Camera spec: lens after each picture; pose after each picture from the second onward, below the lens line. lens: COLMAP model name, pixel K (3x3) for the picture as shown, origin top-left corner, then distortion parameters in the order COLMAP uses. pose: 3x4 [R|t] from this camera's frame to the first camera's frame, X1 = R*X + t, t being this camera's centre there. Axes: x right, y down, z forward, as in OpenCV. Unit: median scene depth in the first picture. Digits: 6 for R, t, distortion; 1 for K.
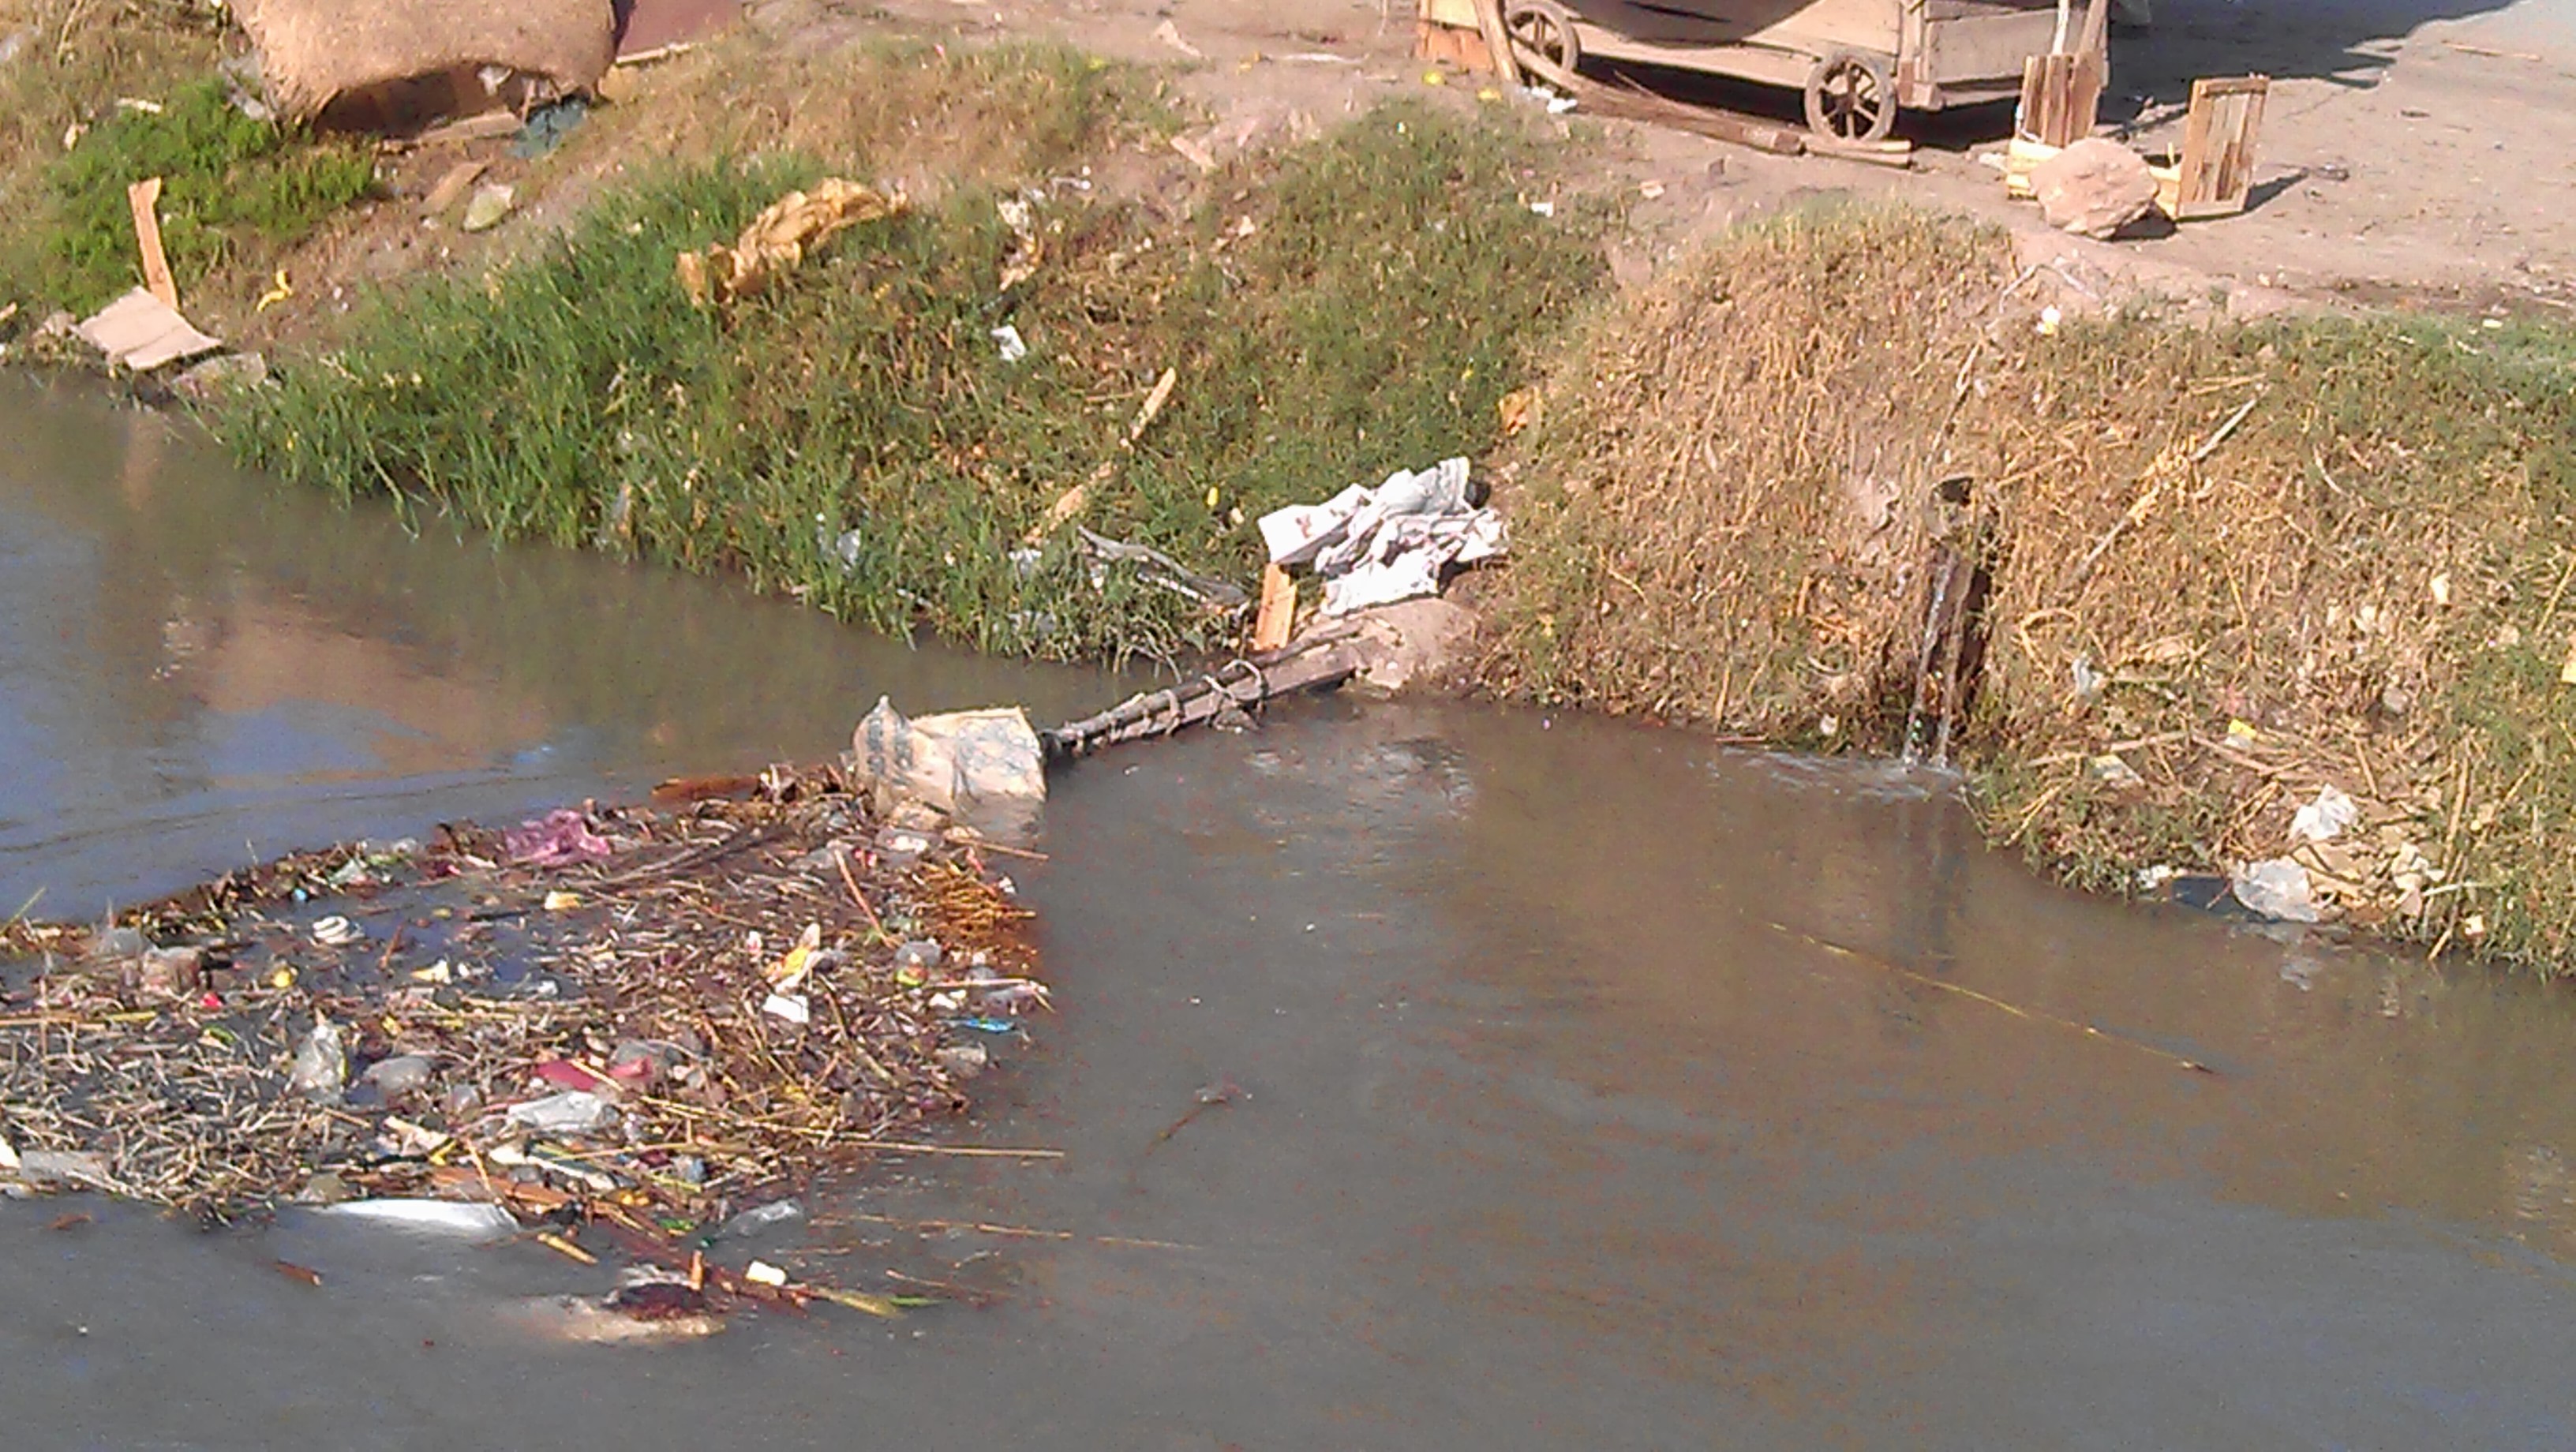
lens RADIAL K [[5866.3, 0, 1288.0], [0, 5866.3, 726.0], [0, 0, 1]] dist [-0.043767, 1.032004]
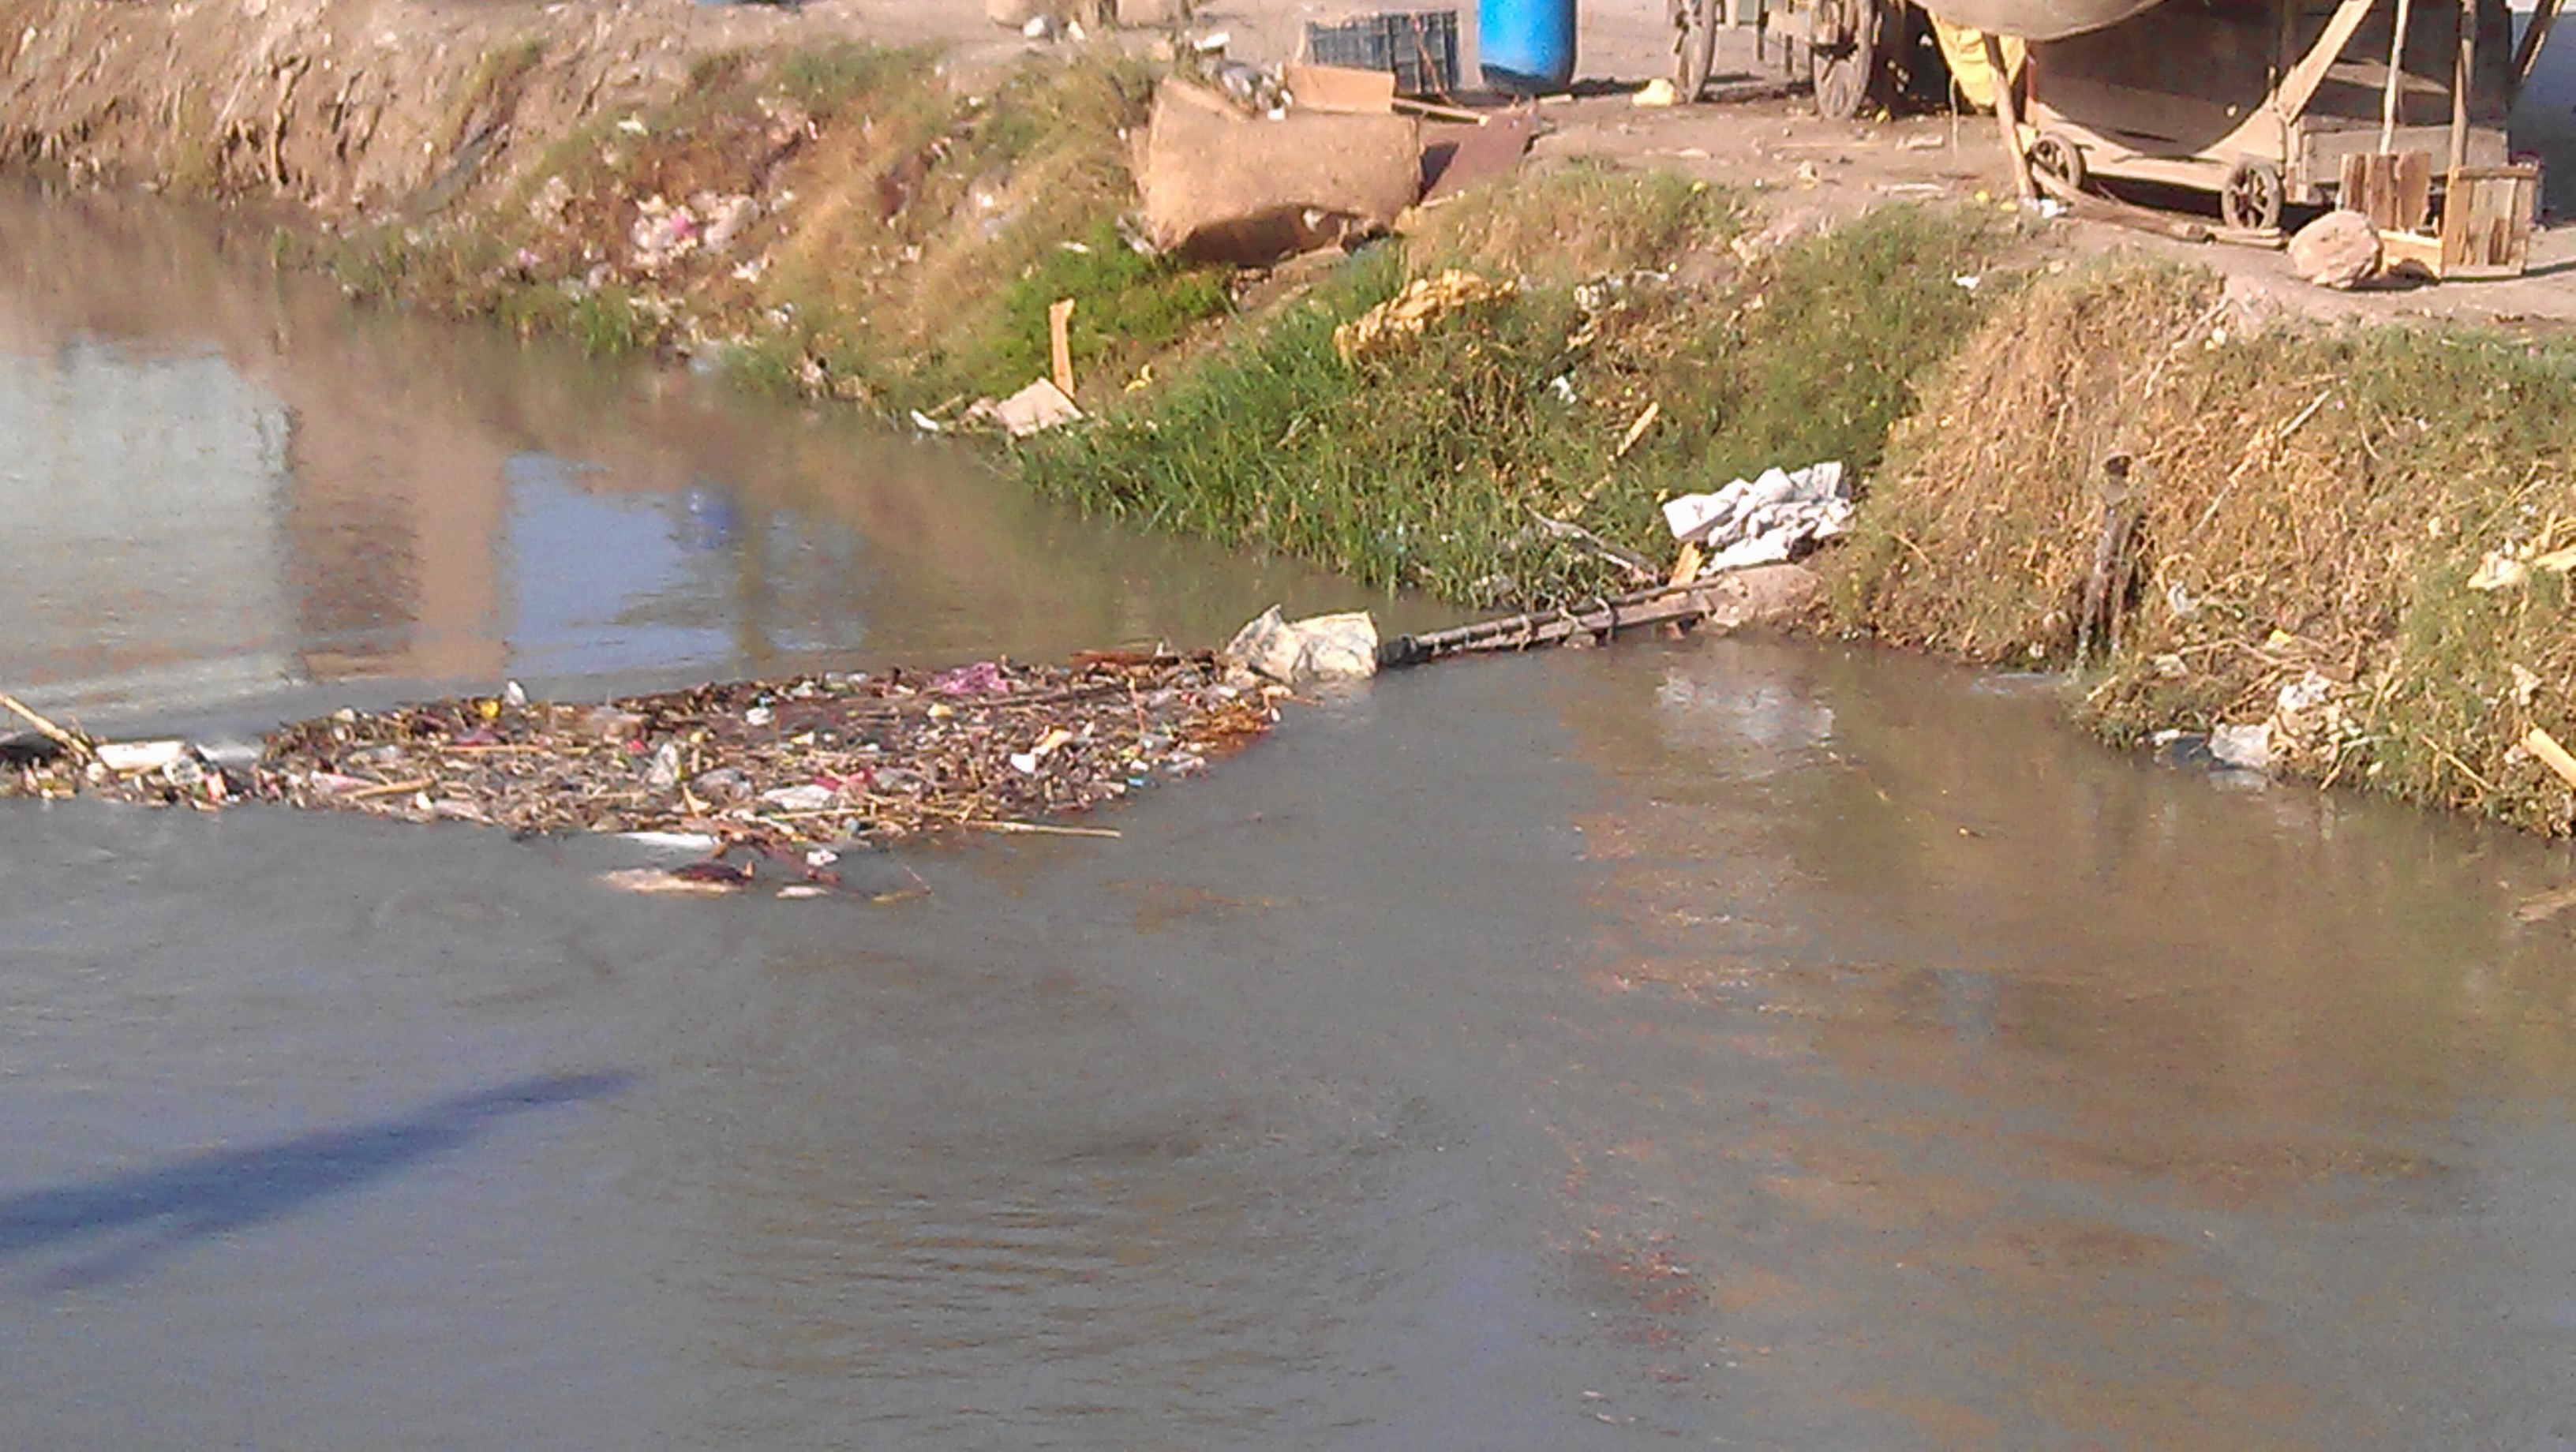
lens RADIAL K [[5866.3, 0, 1288.0], [0, 5866.3, 726.0], [0, 0, 1]] dist [-0.043767, 1.032004]
pose [[0.948575, 0.009320, -0.316415, 0.329676], [-0.027654, 0.998185, -0.053502, 0.086345], [0.315342, 0.059501, 0.947111, -0.267877]]
